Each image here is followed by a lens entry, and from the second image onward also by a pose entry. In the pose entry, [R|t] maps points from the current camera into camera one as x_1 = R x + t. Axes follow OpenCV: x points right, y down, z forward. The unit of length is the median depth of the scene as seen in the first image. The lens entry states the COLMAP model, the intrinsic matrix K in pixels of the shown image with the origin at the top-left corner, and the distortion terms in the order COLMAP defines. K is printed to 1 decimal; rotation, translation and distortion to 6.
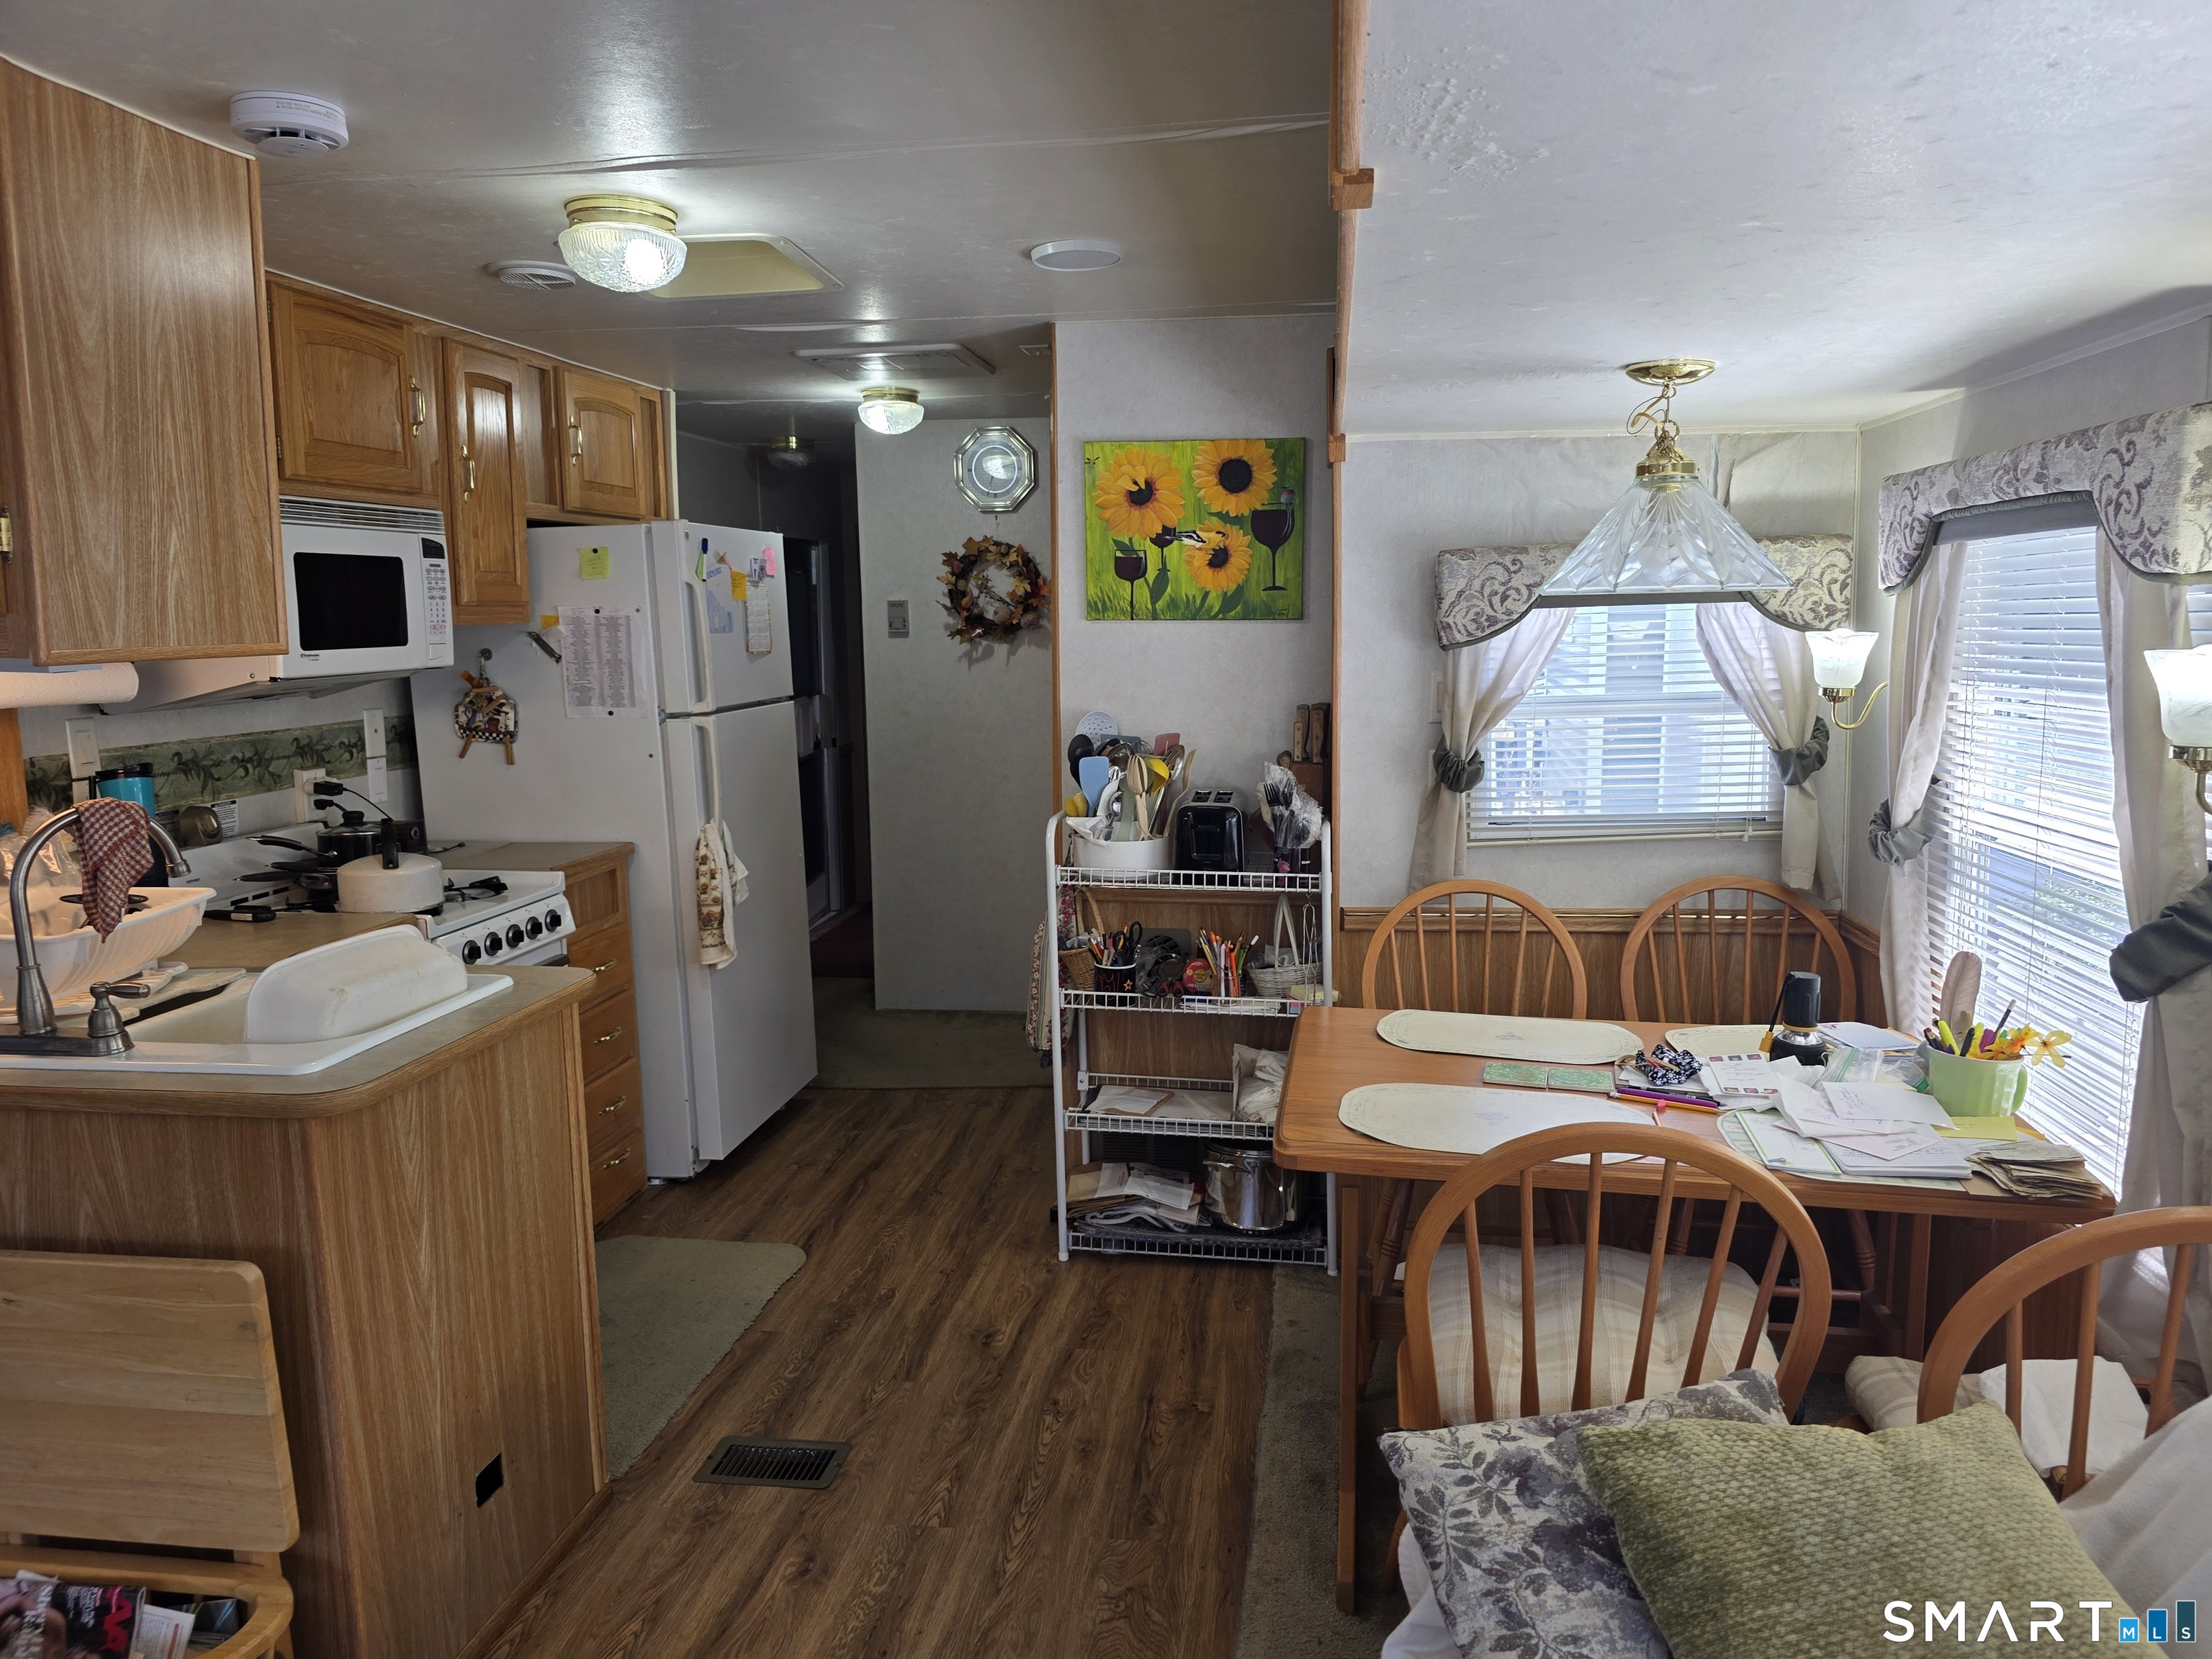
lens RADIAL K [[1477.9, 0, 1133.4], [0, 1477.9, 815.1], [0, 0, 1]] dist [0.047845, -0.044196]
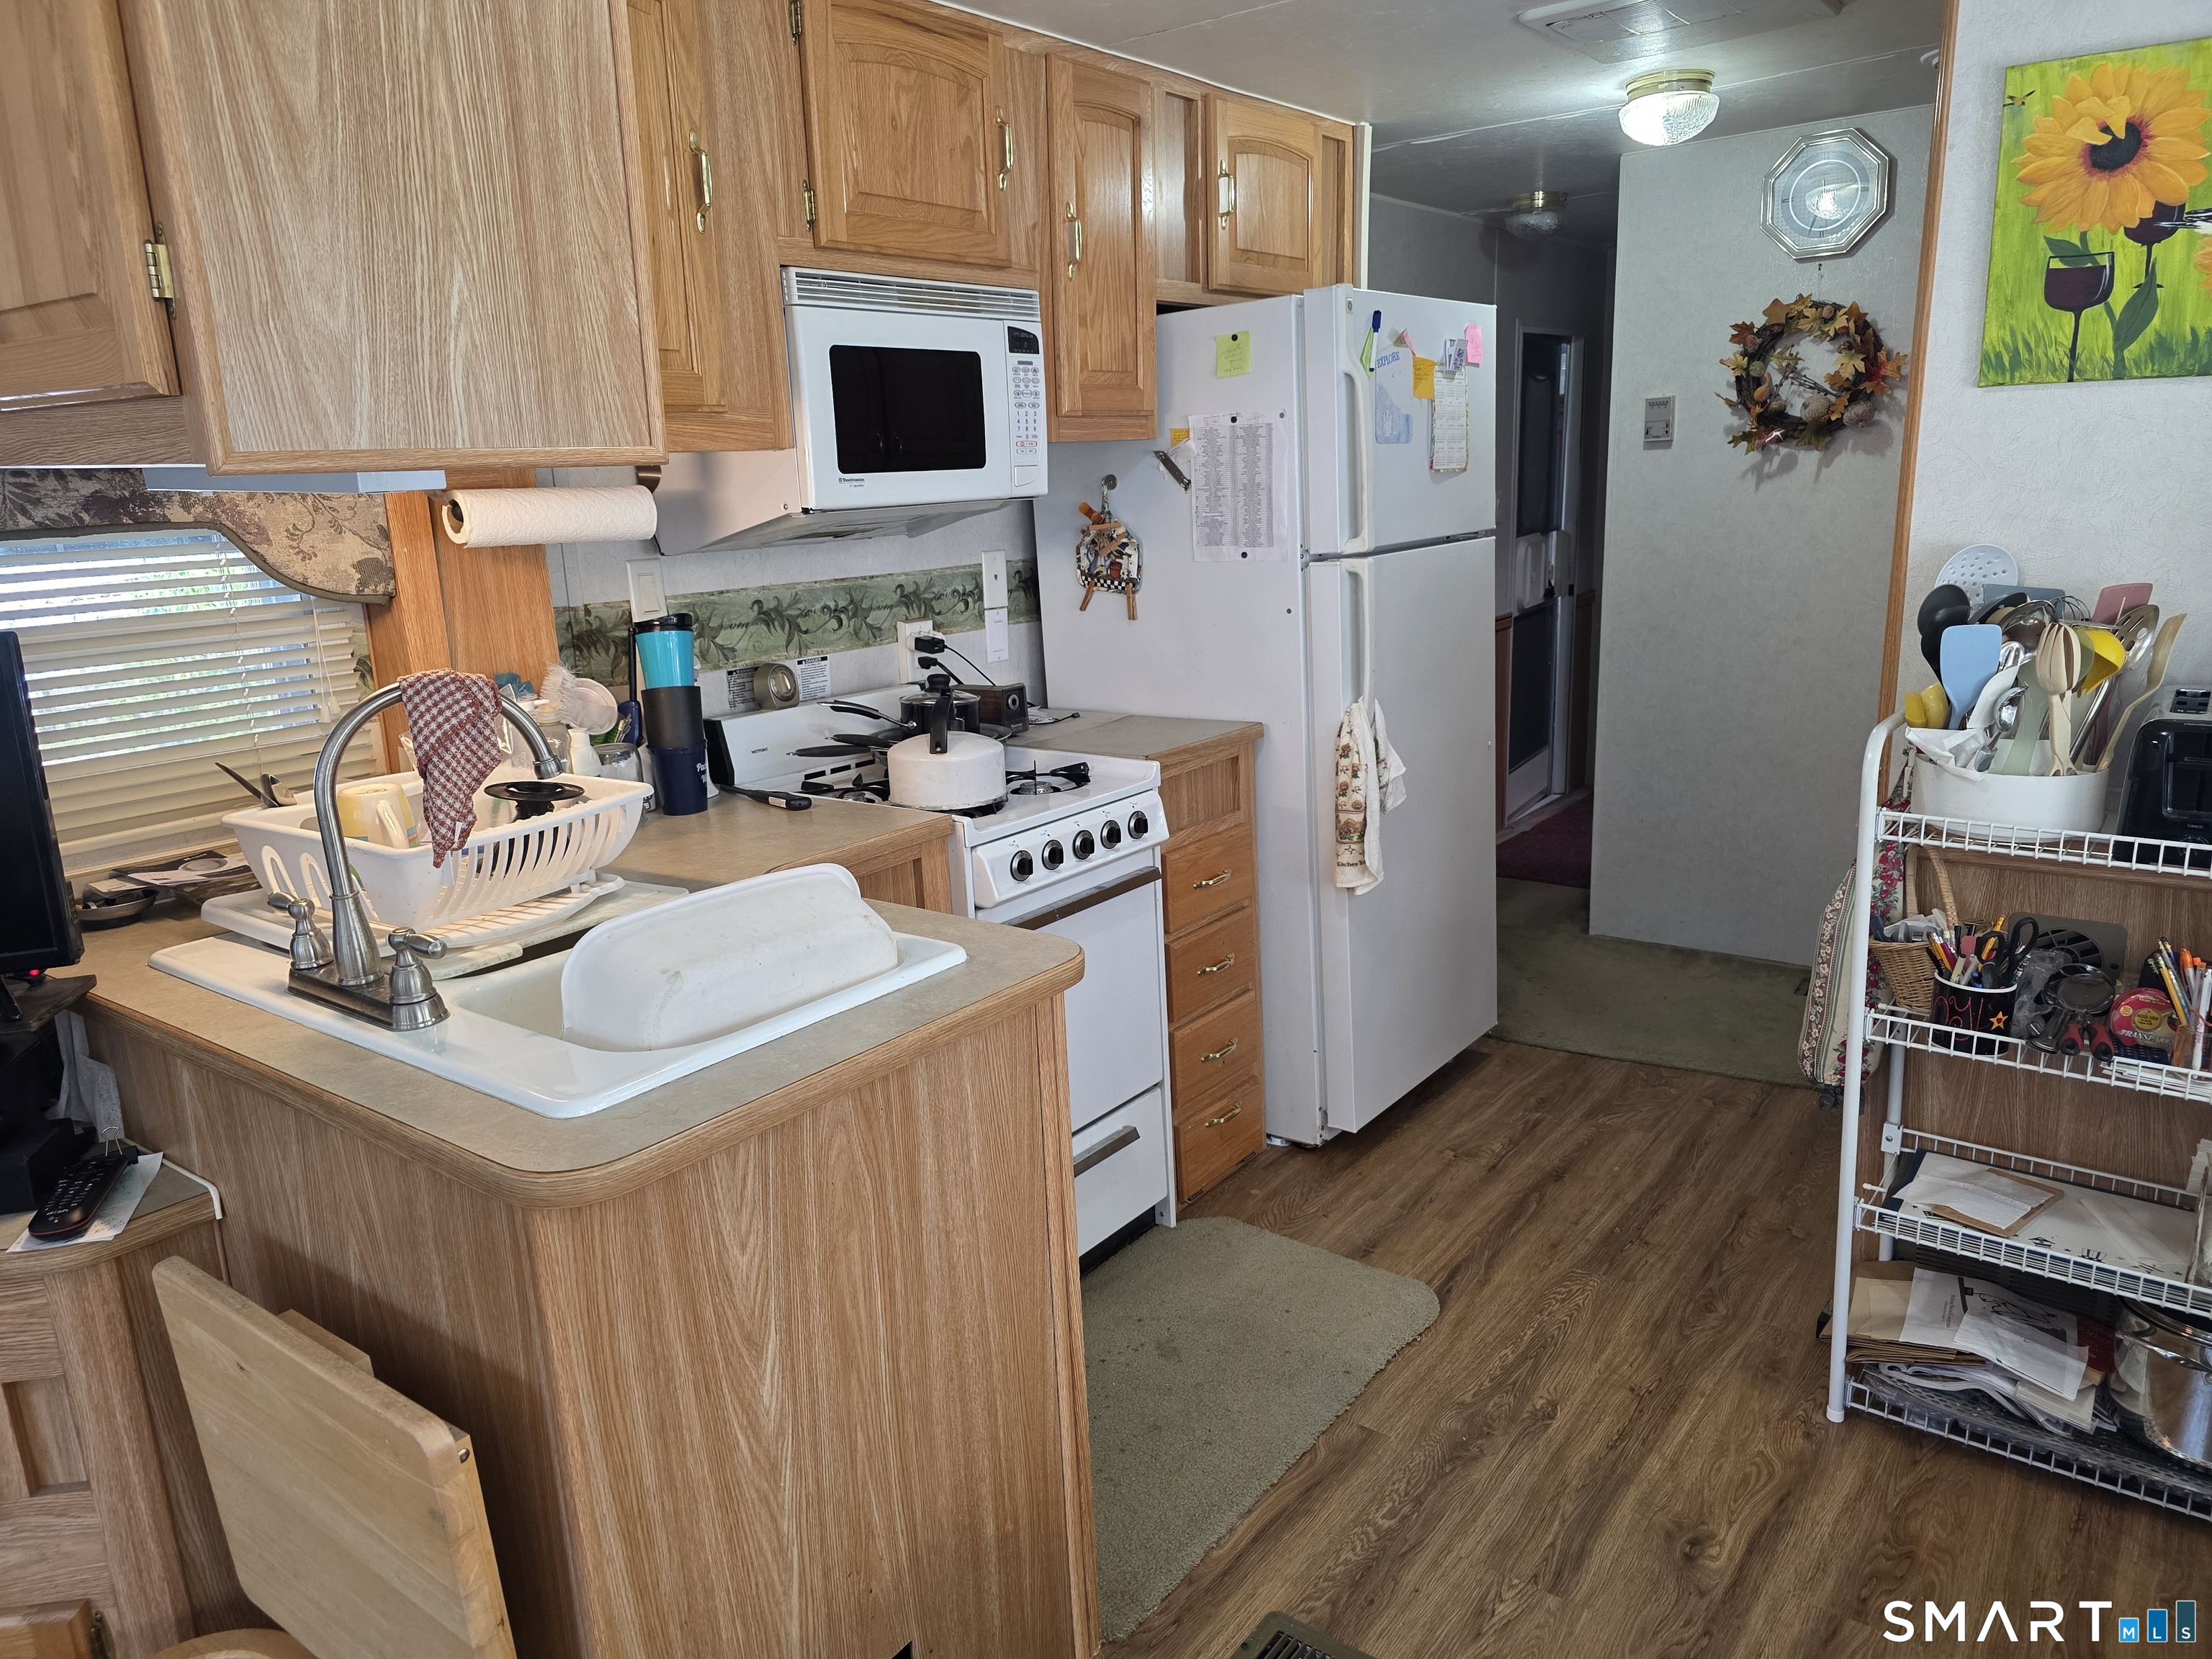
lens RADIAL K [[1477.9, 0, 1107.4], [0, 1477.9, 824.5], [0, 0, 1]] dist [0.047845, -0.044196]
pose [[0.869073, 0.087789, -0.486832, -0.032738], [-0.033381, 0.992291, 0.119348, -0.023167], [0.493557, -0.087471, 0.865304, 0.362609]]
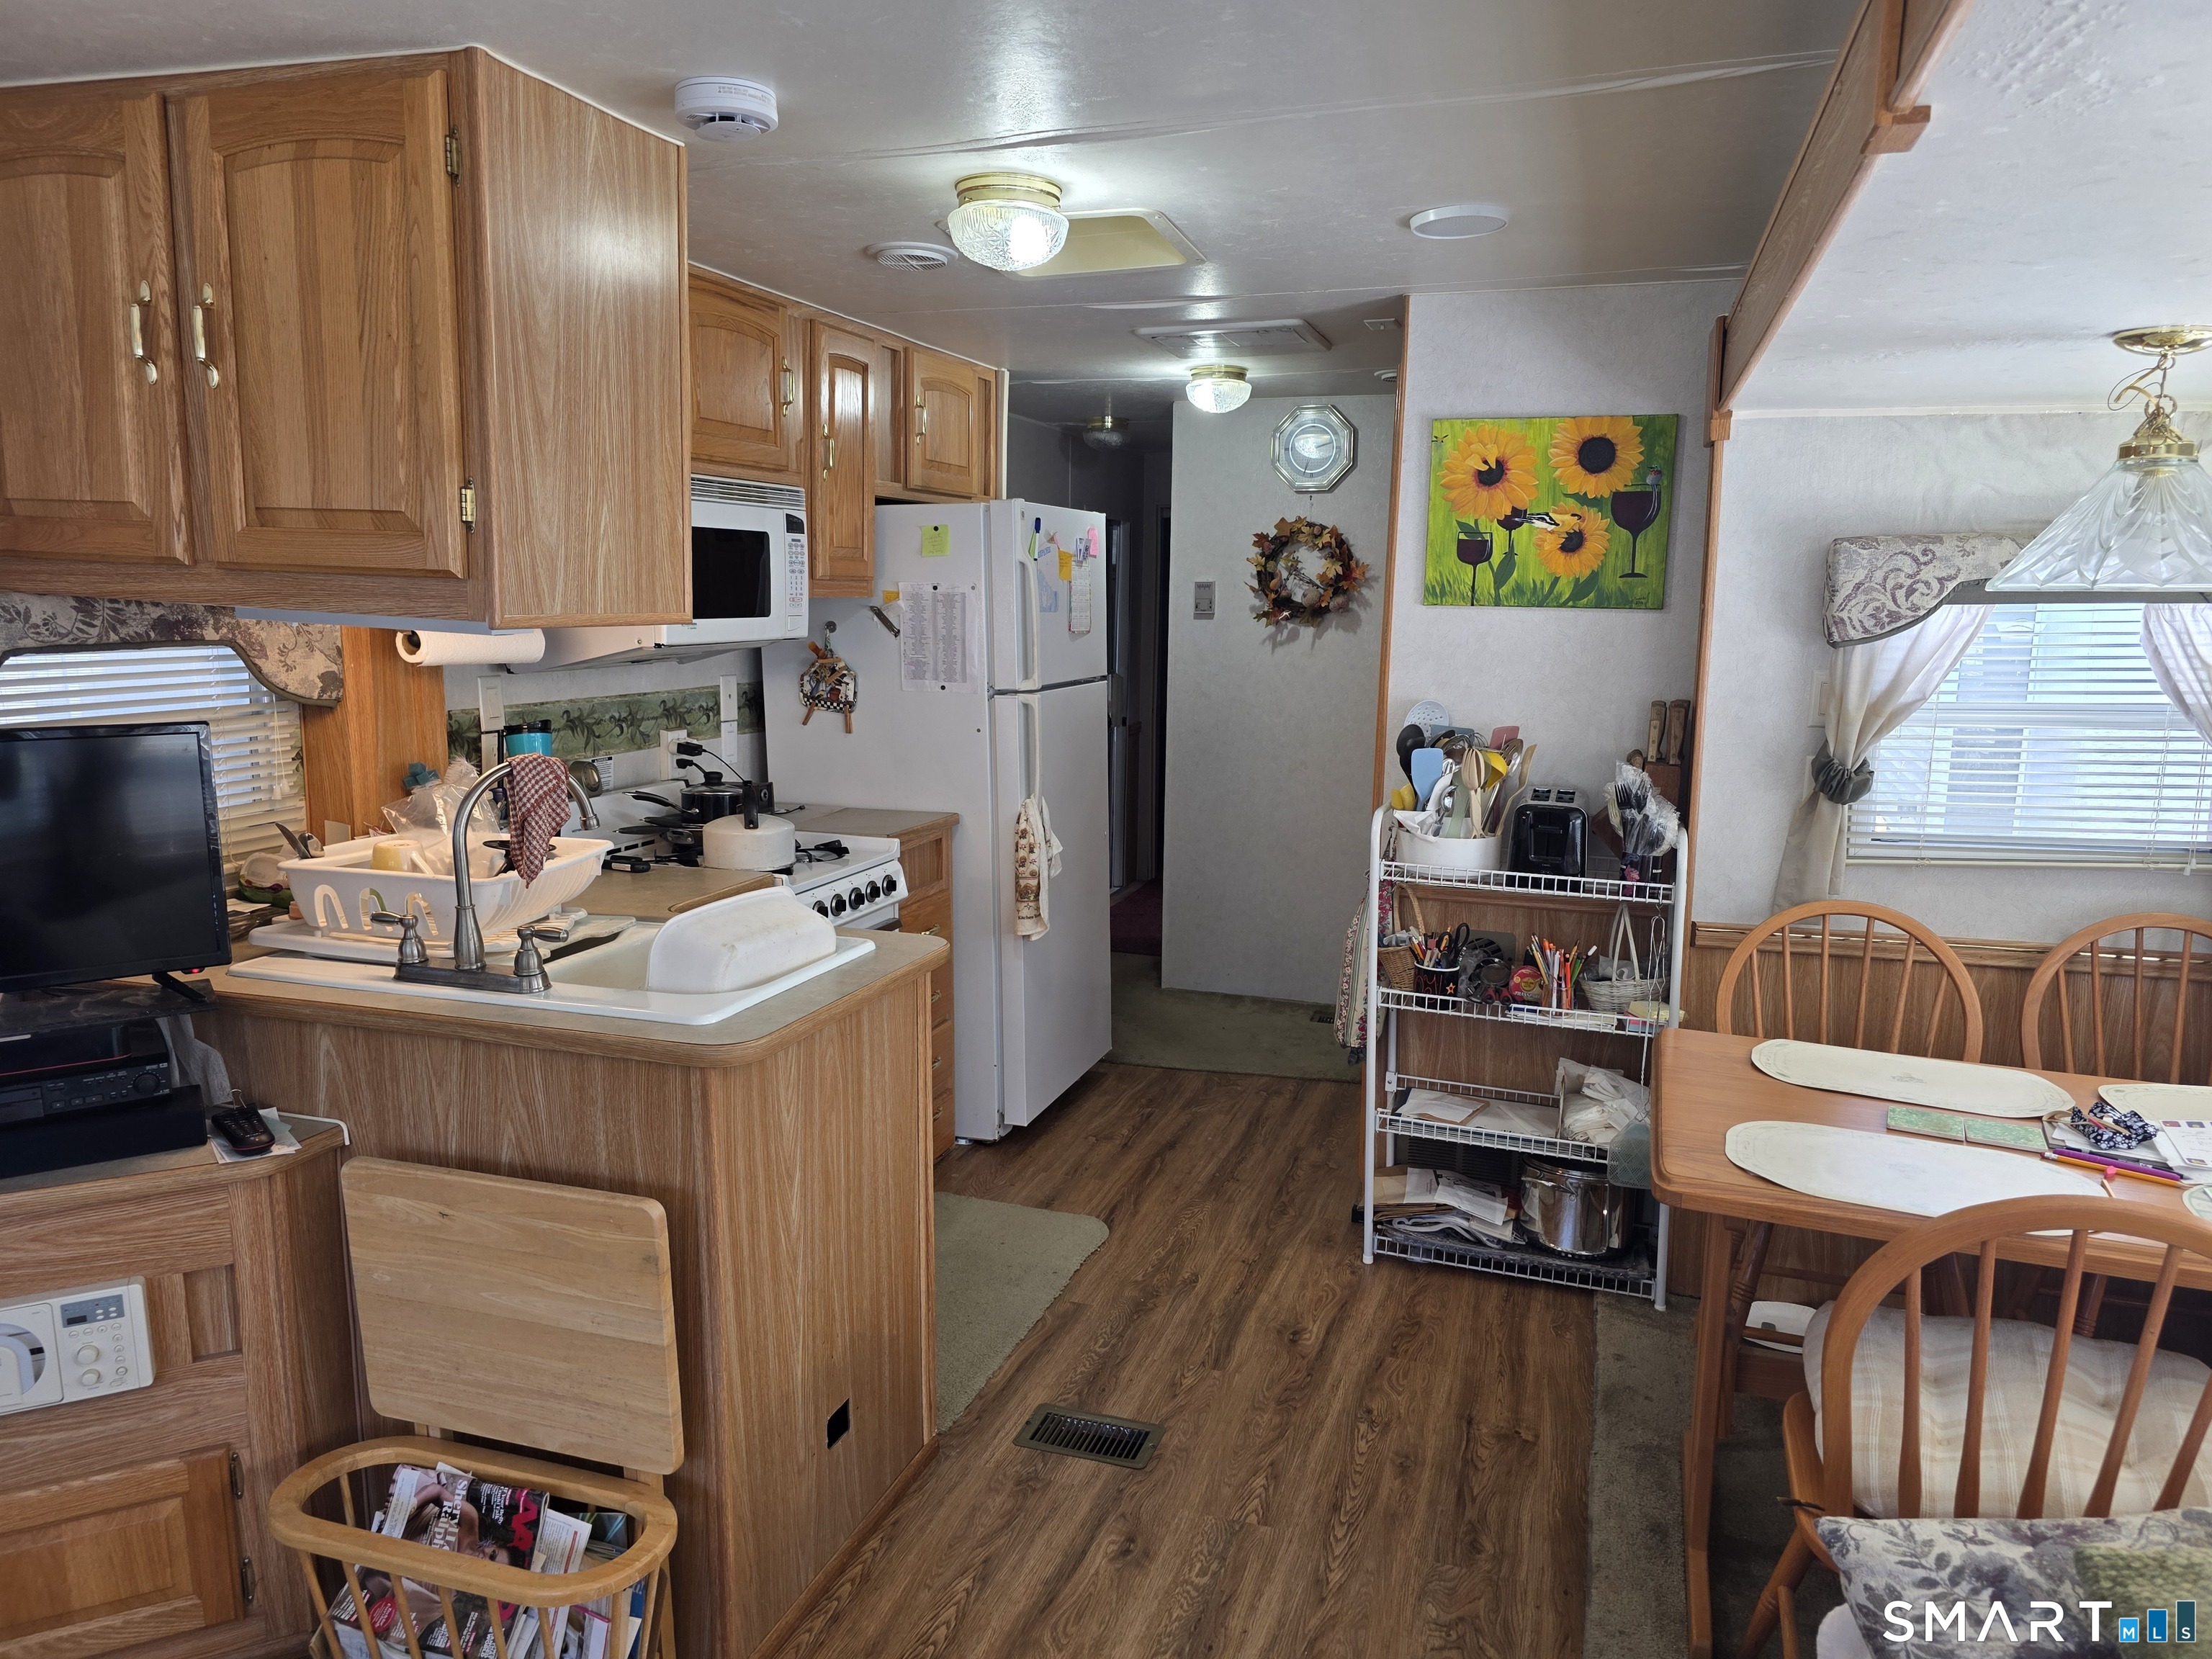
lens RADIAL K [[1477.9, 0, 1121.0], [0, 1477.9, 827.9], [0, 0, 1]] dist [0.047845, -0.044196]
pose [[0.982879, 0.050758, -0.177125, -0.055670], [-0.047014, 0.998574, 0.025273, -0.003364], [0.178155, -0.016513, 0.983864, 0.016796]]
